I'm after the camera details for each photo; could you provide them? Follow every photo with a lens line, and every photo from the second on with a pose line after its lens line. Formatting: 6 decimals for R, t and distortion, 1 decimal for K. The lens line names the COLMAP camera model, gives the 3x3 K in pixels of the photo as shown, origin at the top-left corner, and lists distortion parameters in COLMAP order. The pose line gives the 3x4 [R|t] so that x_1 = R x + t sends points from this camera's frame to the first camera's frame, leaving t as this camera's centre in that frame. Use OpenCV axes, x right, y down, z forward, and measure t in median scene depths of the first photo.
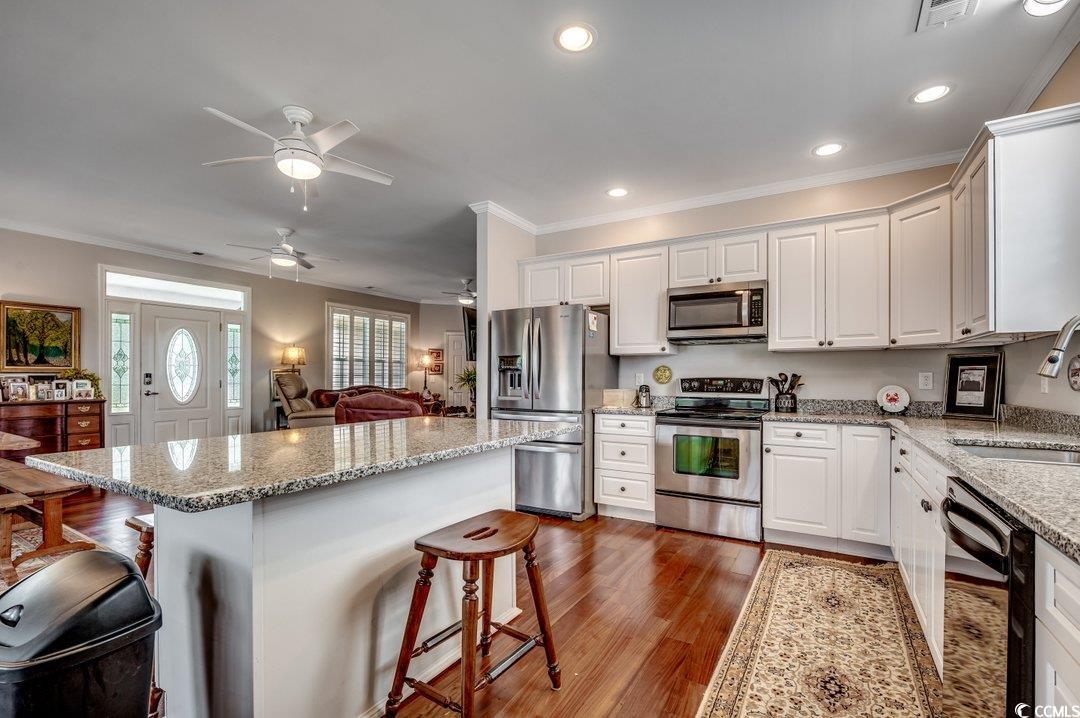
lens RADIAL K [[483.6, 0, 546.4], [0, 483.6, 375.4], [0, 0, 1]] dist [-0.003271, 0.001246]
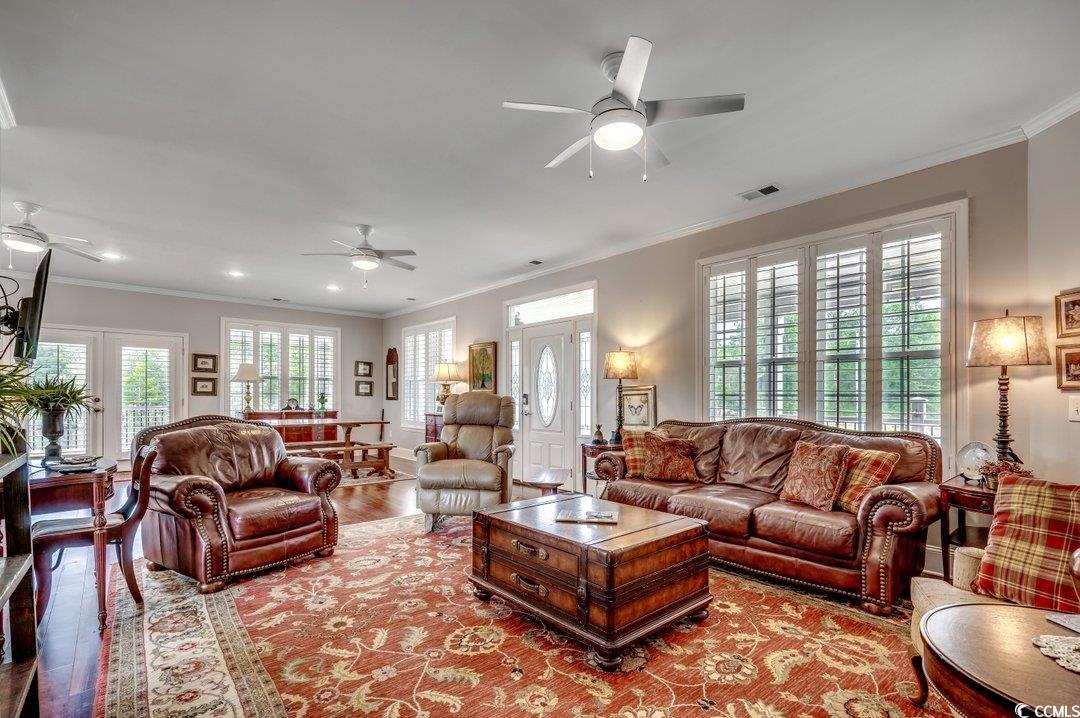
lens RADIAL K [[483.6, 0, 534.2], [0, 483.6, 398.0], [0, 0, 1]] dist [-0.003271, 0.001246]
pose [[-0.320288, -0.002654, -0.947317, 0.244656], [-0.003316, 0.999993, -0.001680, 0.009051], [0.947314, 0.002604, -0.320295, 2.025178]]
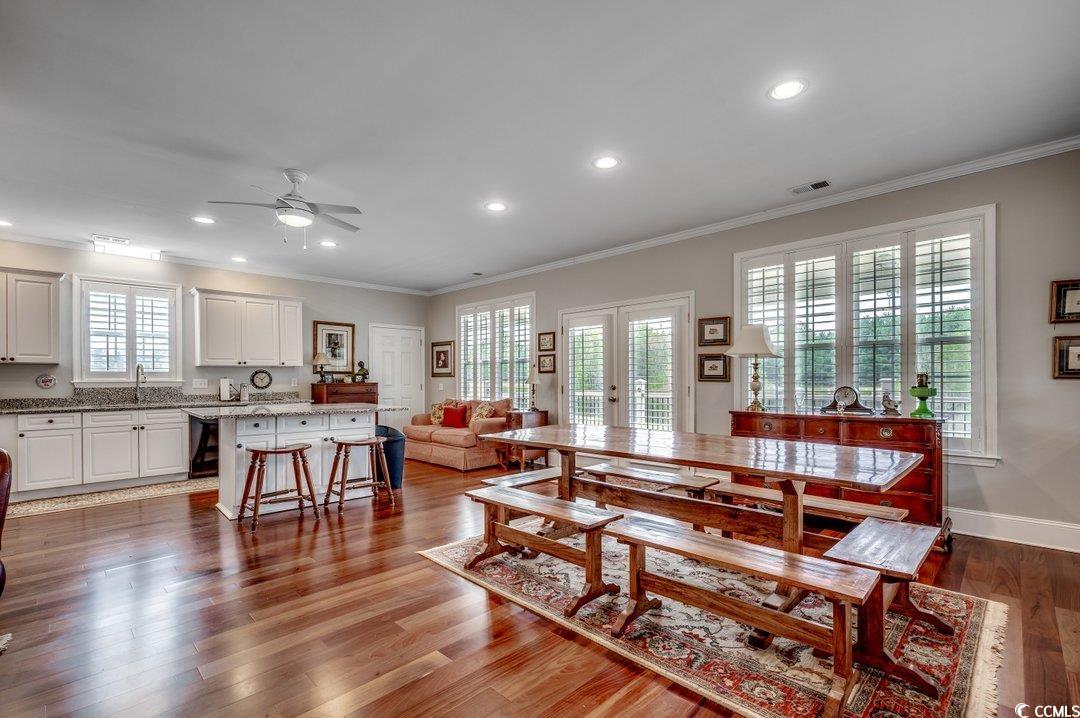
lens RADIAL K [[483.6, 0, 549.7], [0, 483.6, 378.5], [0, 0, 1]] dist [-0.003271, 0.001246]
pose [[-0.971133, 0.002811, 0.238523, -1.038264], [0.001010, 0.999970, -0.007672, 0.001300], [-0.238537, -0.007210, -0.971107, 1.472575]]
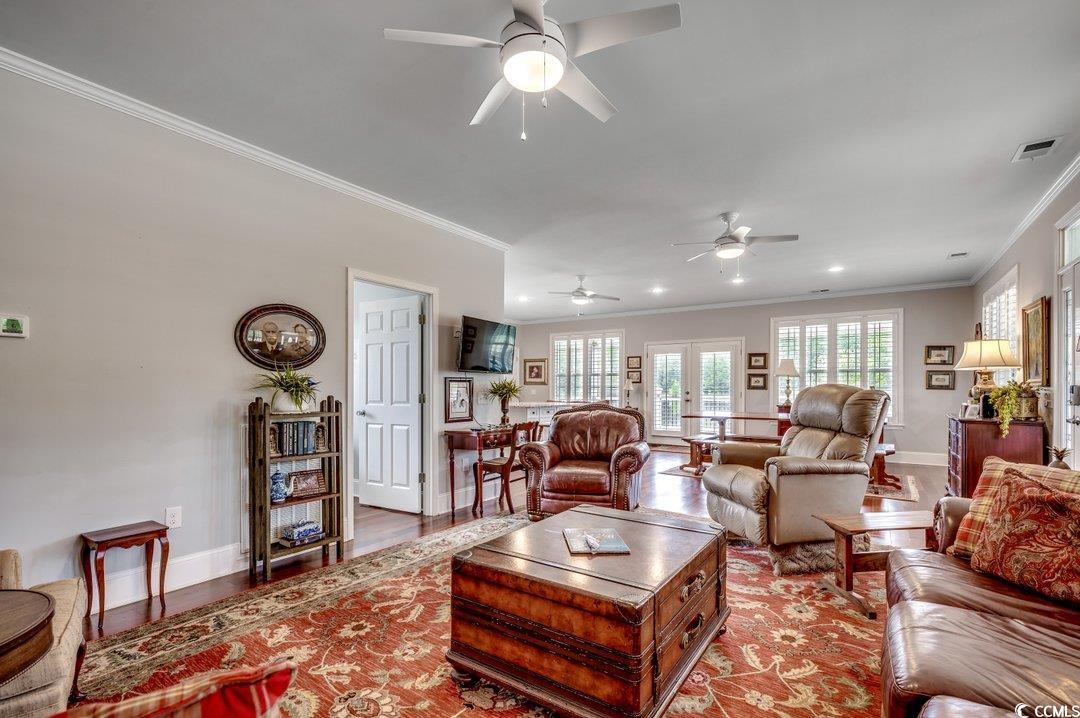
lens RADIAL K [[483.6, 0, 548.2], [0, 483.6, 374.7], [0, 0, 1]] dist [-0.003271, 0.001246]
pose [[-0.997444, -0.003934, 0.071338, -0.368964], [-0.006128, 0.999514, -0.030562, 0.005925], [-0.071183, -0.030921, -0.996984, 2.405600]]
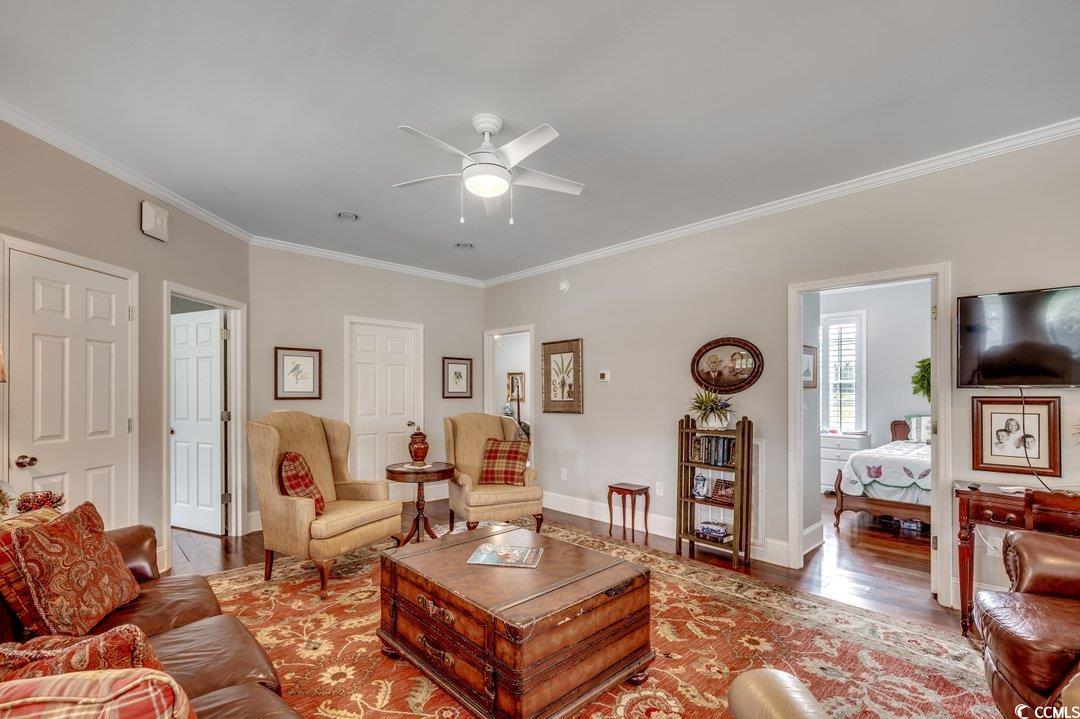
lens RADIAL K [[483.6, 0, 535.1], [0, 483.6, 391.5], [0, 0, 1]] dist [-0.003271, 0.001246]
pose [[0.288905, -0.001541, 0.957357, -0.912275], [-0.002487, 0.999994, 0.002360, -0.029073], [-0.957355, -0.003063, 0.288899, 1.694560]]
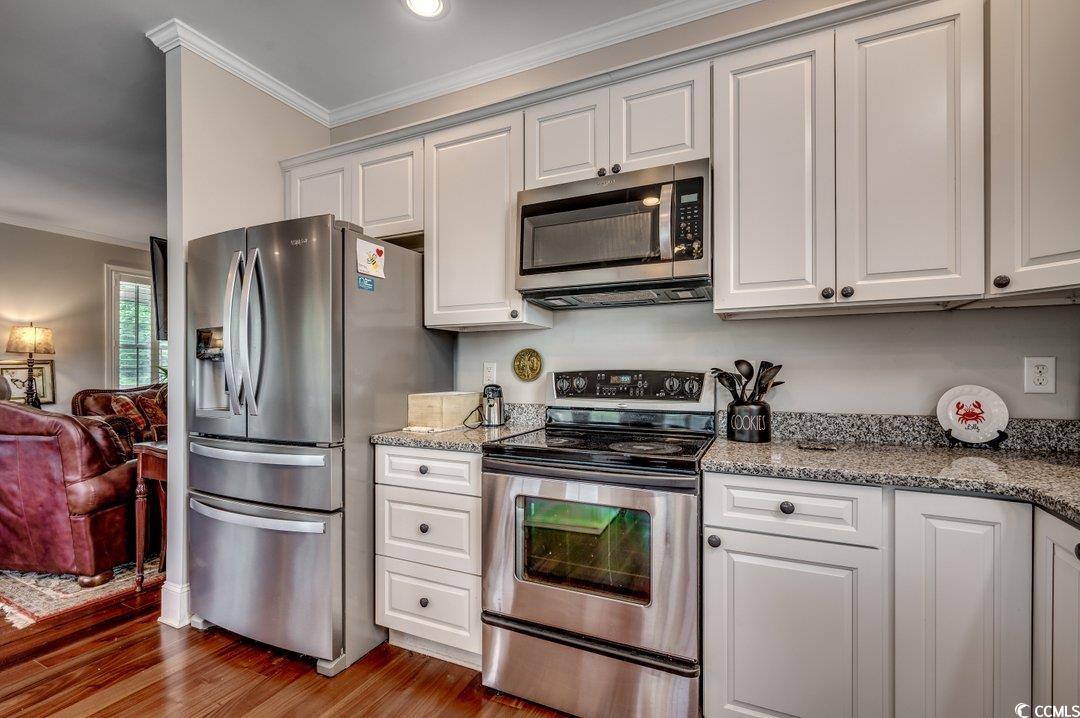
lens RADIAL K [[483.6, 0, 543.4], [0, 483.6, 369.4], [0, 0, 1]] dist [-0.003271, 0.001246]
pose [[0.995593, -0.005920, 0.093591, 0.224332], [0.005465, 0.999972, 0.005113, 0.000850], [-0.093619, -0.004579, 0.995598, 0.491833]]
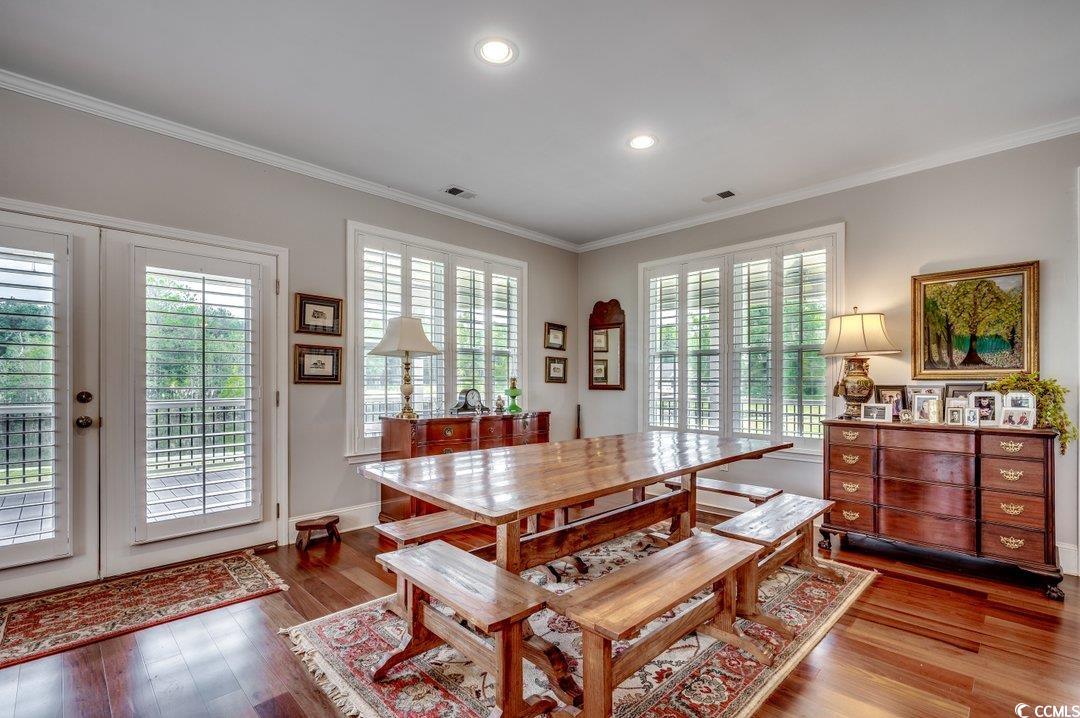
lens RADIAL K [[483.6, 0, 542.7], [0, 483.6, 381.6], [0, 0, 1]] dist [-0.003271, 0.001246]
pose [[-0.257398, -0.003752, -0.966298, -0.391200], [0.000518, 0.999992, -0.004021, -0.000566], [0.966305, -0.001536, -0.257393, 0.806333]]
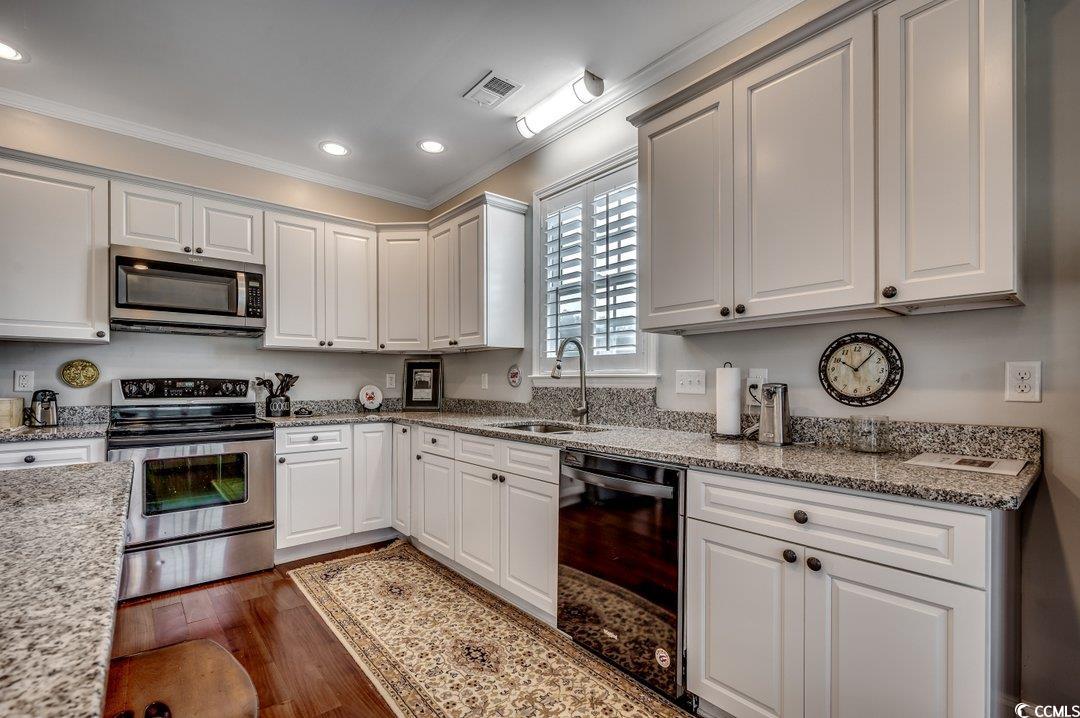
lens RADIAL K [[483.6, 0, 546.3], [0, 483.6, 382.2], [0, 0, 1]] dist [-0.003271, 0.001246]
pose [[0.326308, -0.007221, 0.945236, -0.180414], [-0.005789, 0.999937, 0.009637, 0.000439], [-0.945246, -0.008617, 0.326245, 0.212587]]
